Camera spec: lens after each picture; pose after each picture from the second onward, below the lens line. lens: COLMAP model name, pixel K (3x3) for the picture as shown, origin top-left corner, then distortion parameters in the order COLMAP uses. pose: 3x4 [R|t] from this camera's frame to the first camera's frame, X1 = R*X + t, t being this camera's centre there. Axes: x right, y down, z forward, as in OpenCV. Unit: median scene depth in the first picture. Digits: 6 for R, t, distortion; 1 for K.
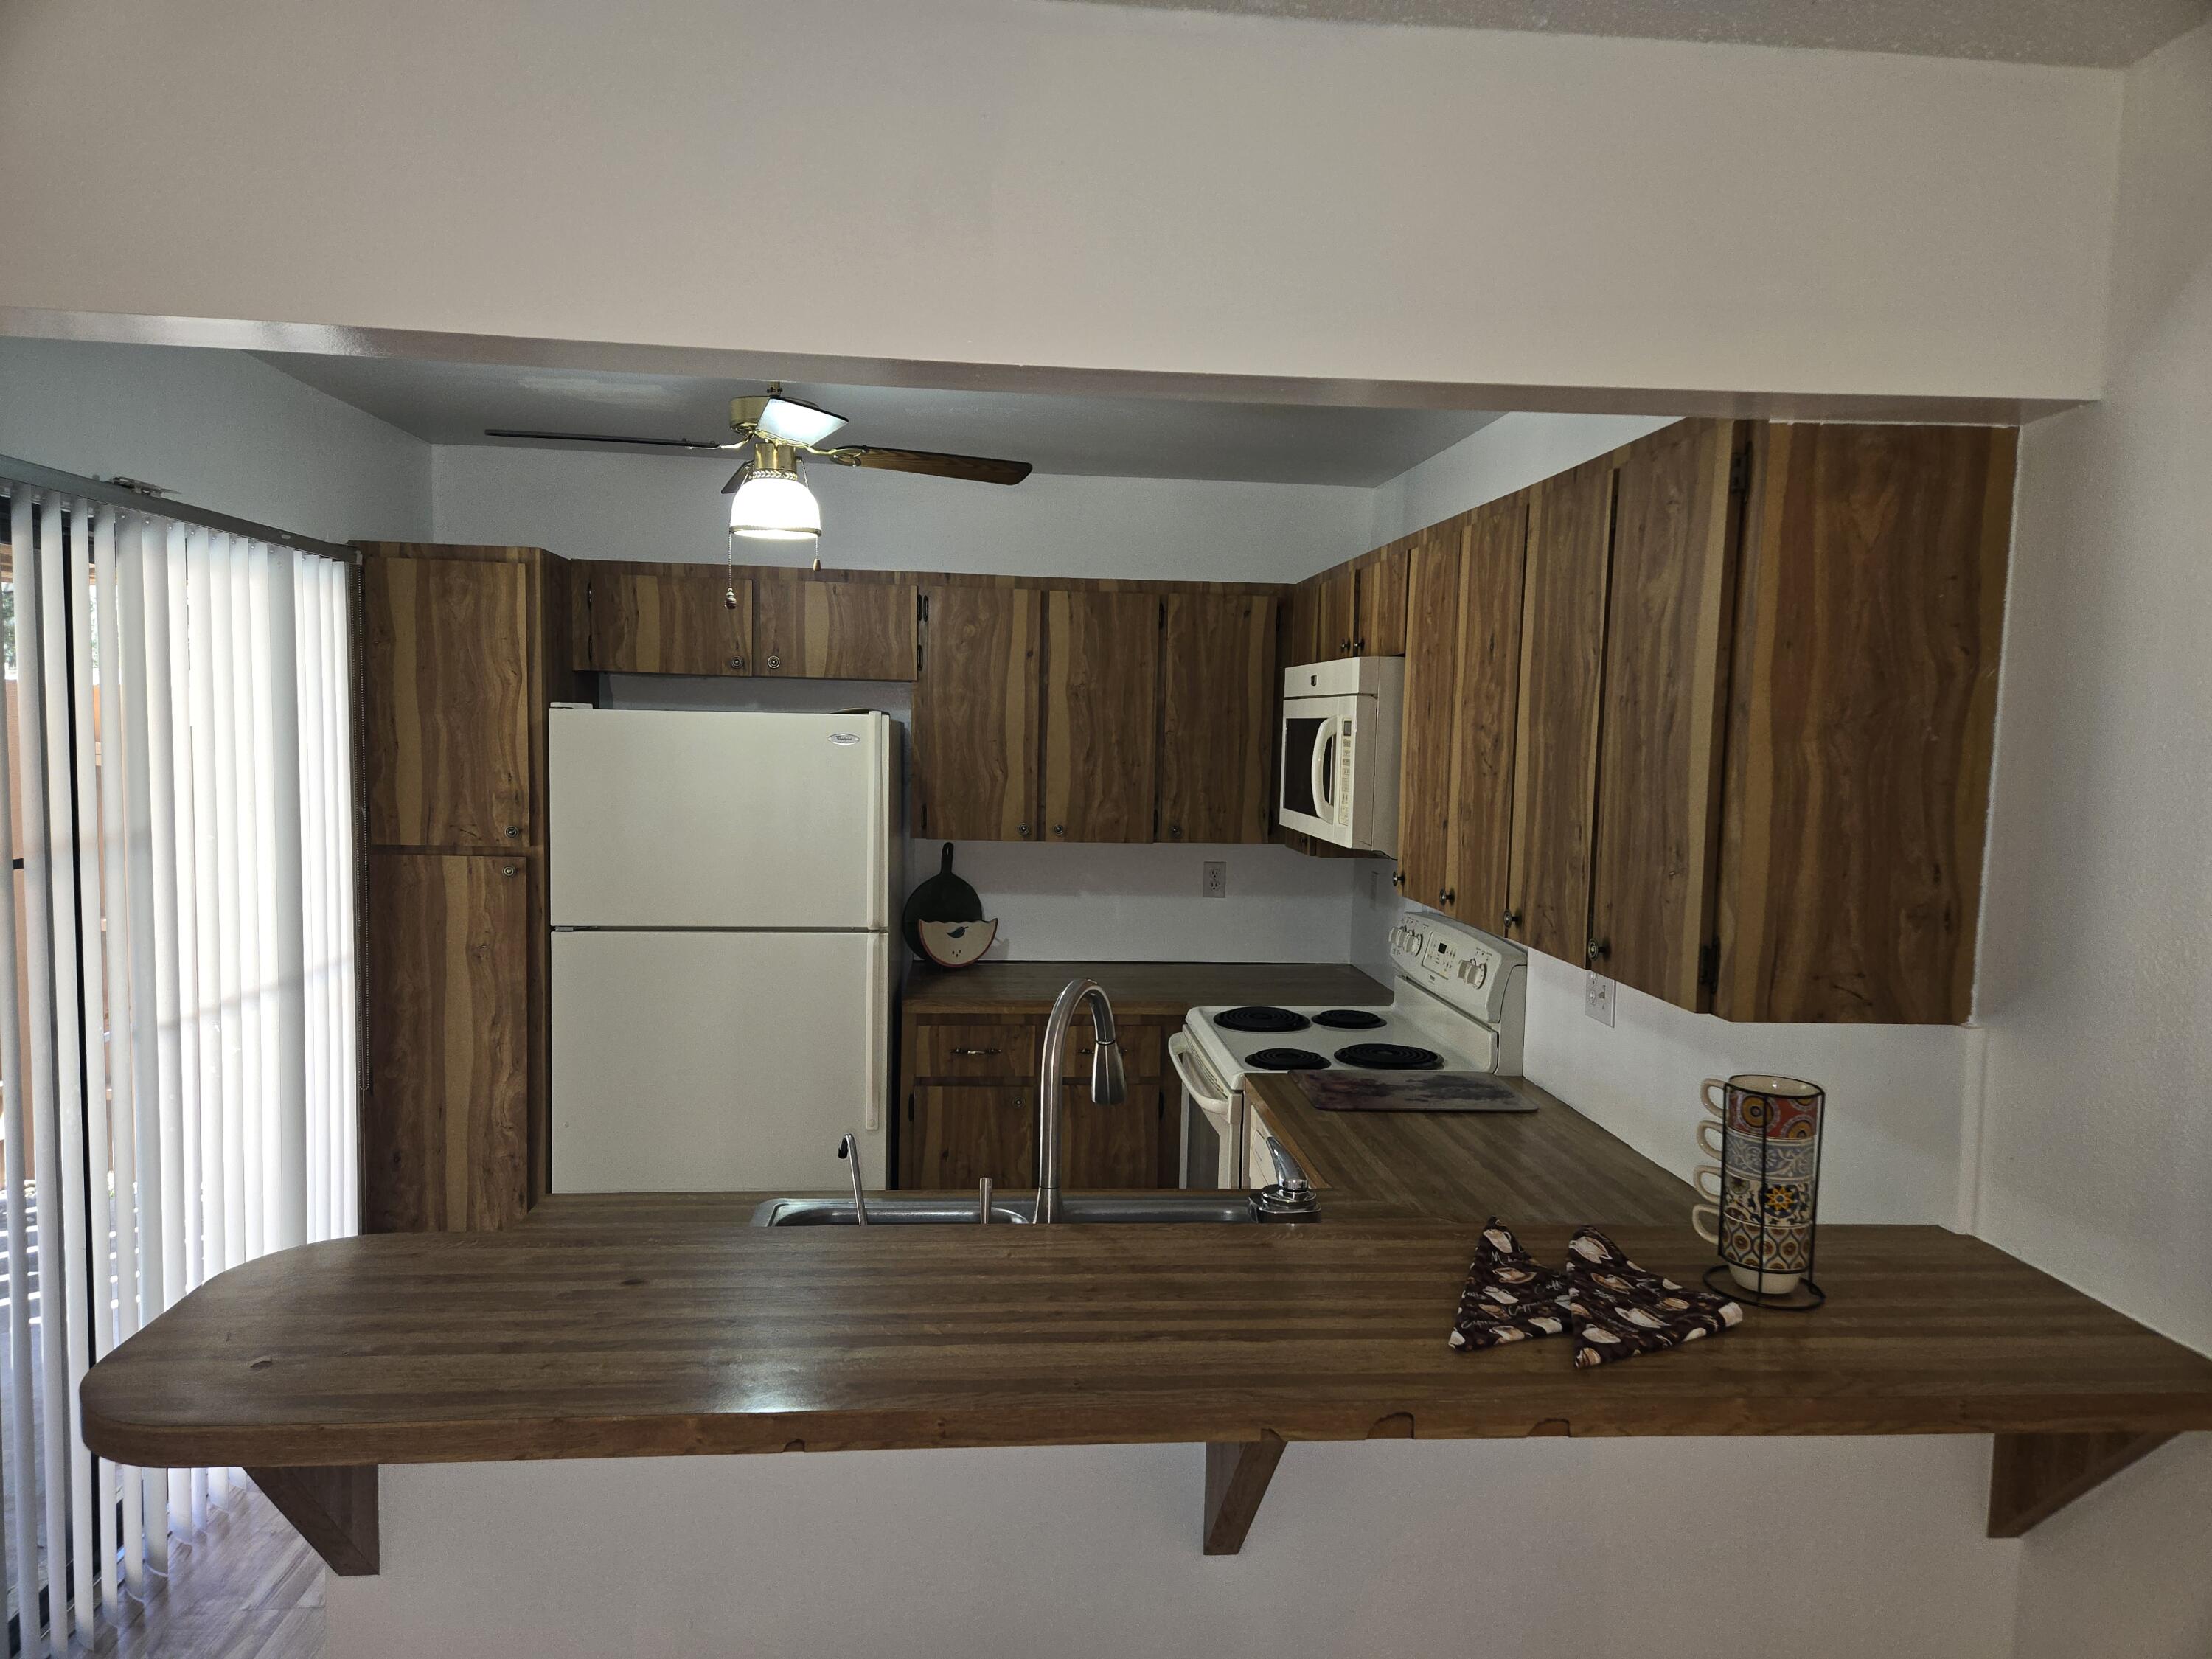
lens RADIAL K [[1475.8, 0, 1110.2], [0, 1475.8, 851.0], [0, 0, 1]] dist [0.091536, -0.070016]
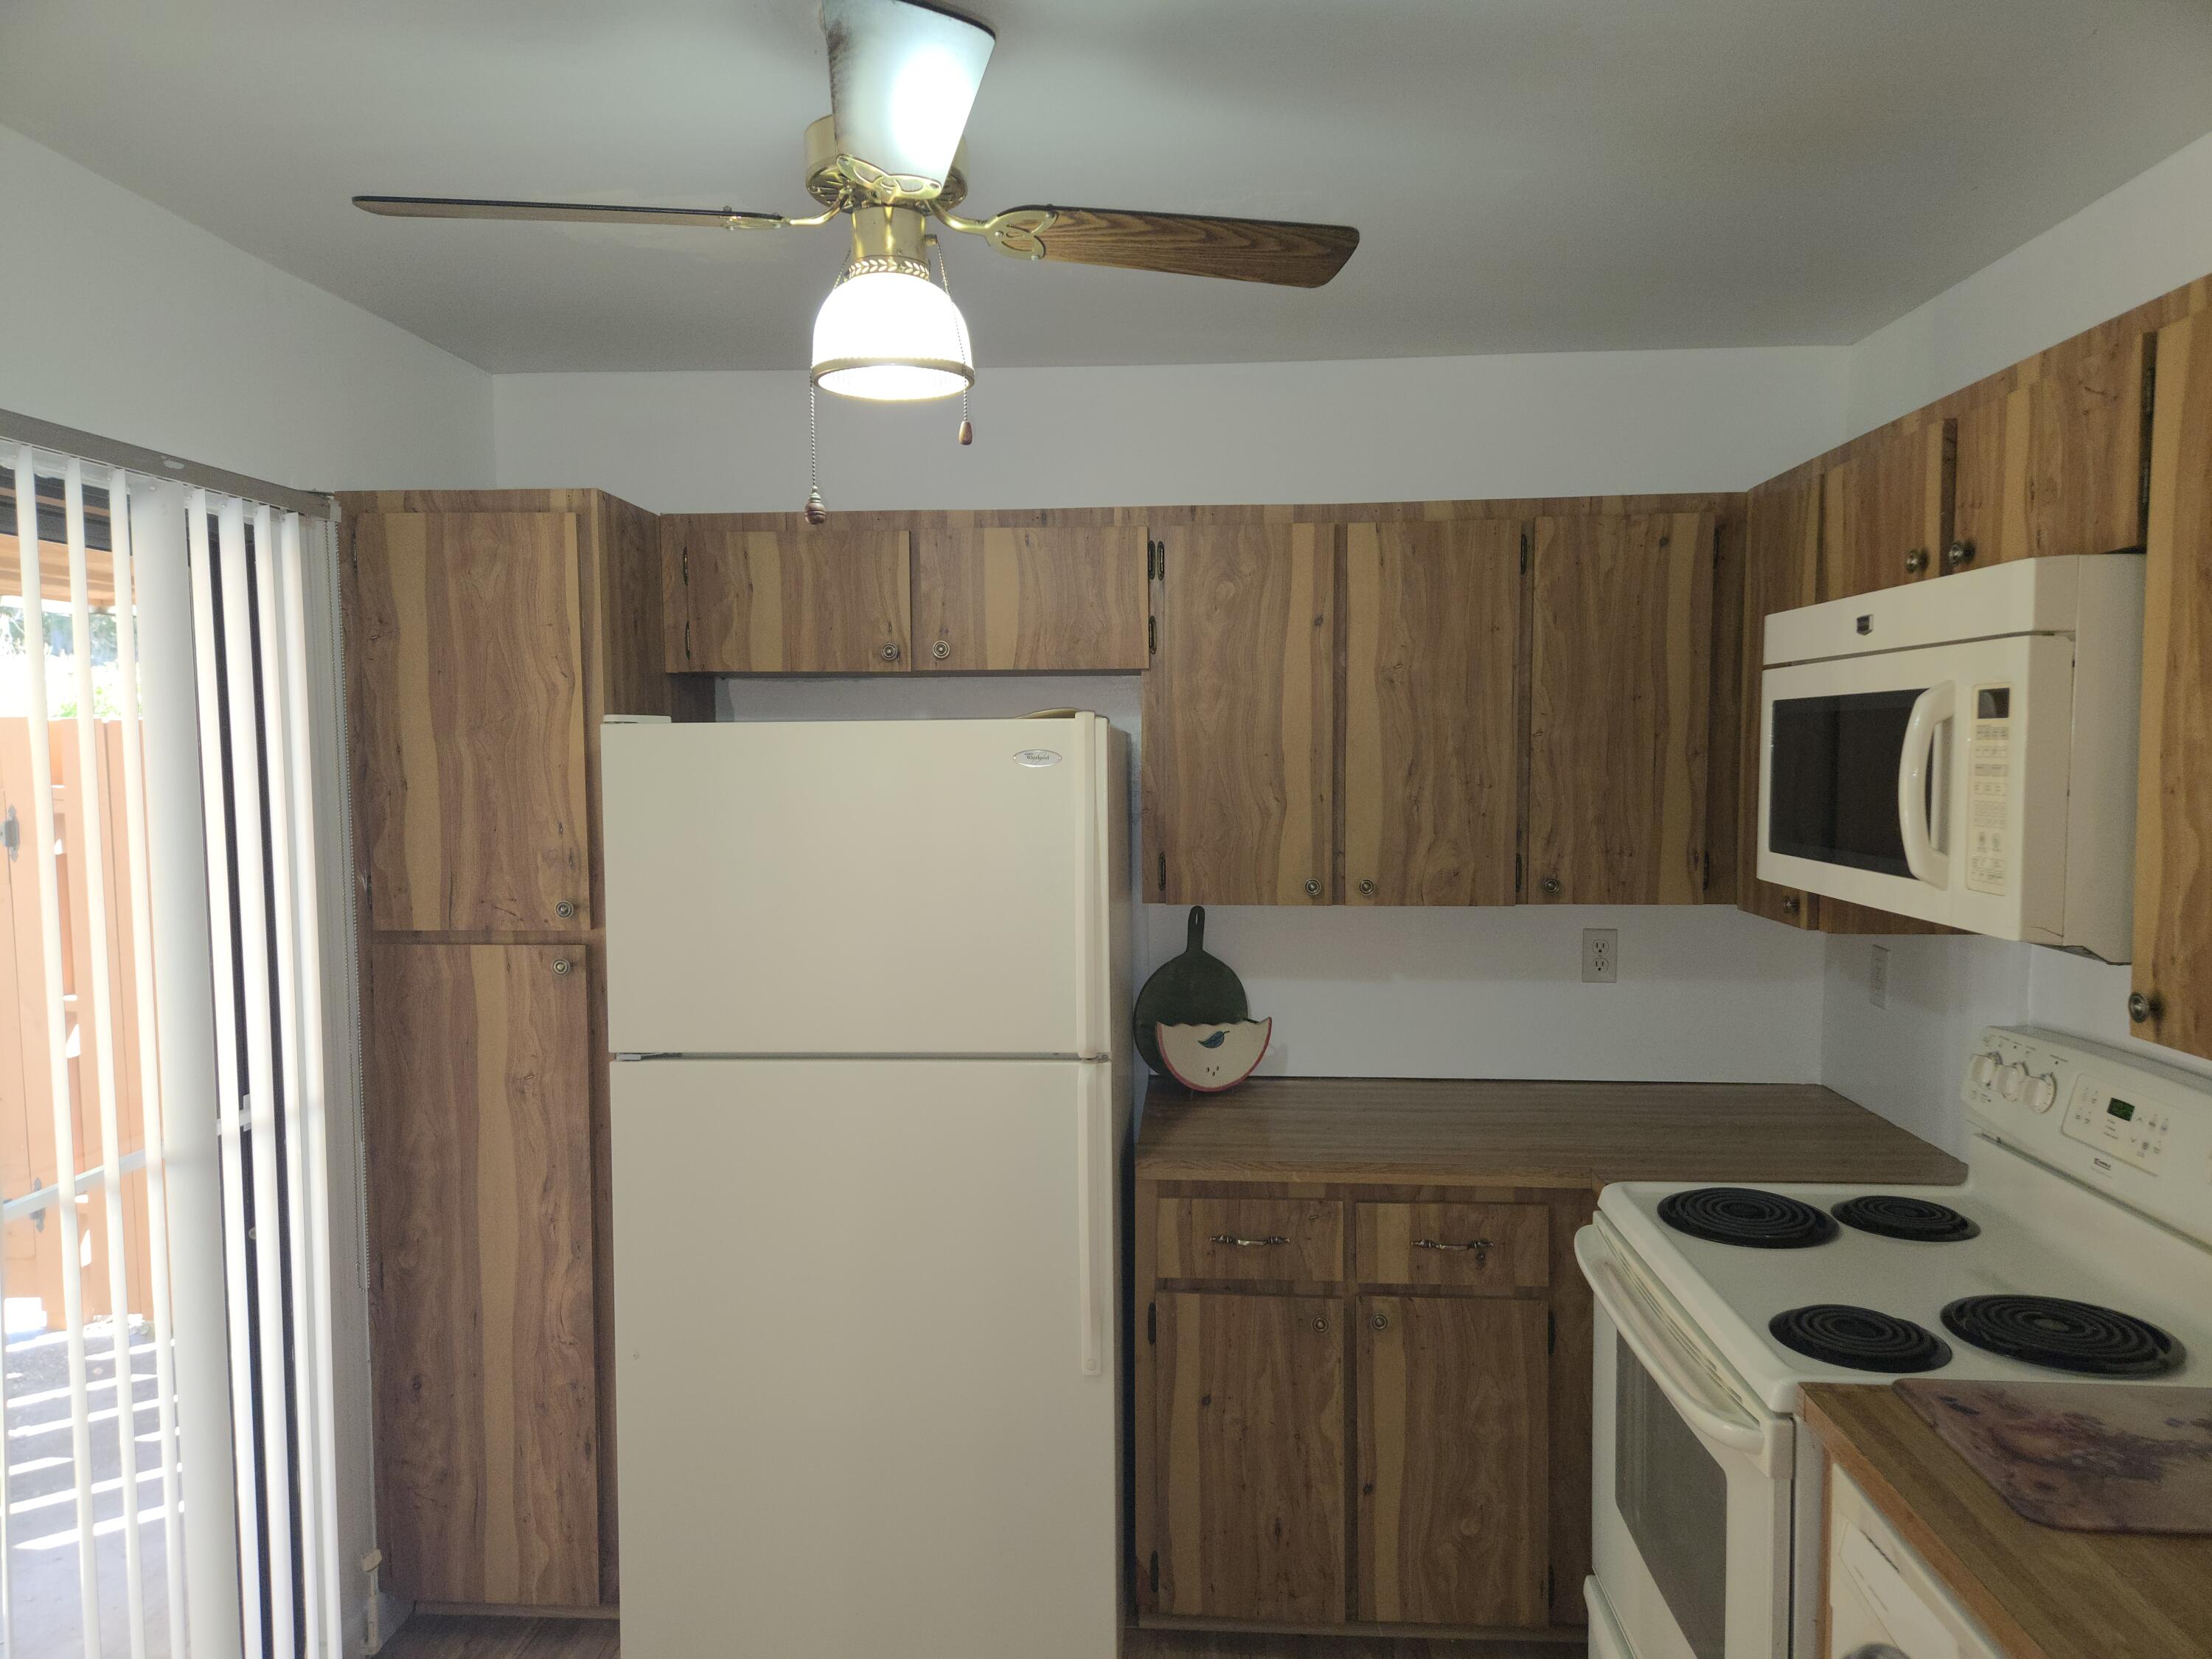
lens RADIAL K [[1475.8, 0, 1110.2], [0, 1475.8, 851.0], [0, 0, 1]] dist [0.091536, -0.070016]
pose [[0.987880, -0.018343, -0.154133, -0.048592], [0.016026, 0.999739, -0.016260, -0.023162], [0.154391, 0.013592, 0.987916, 0.354800]]
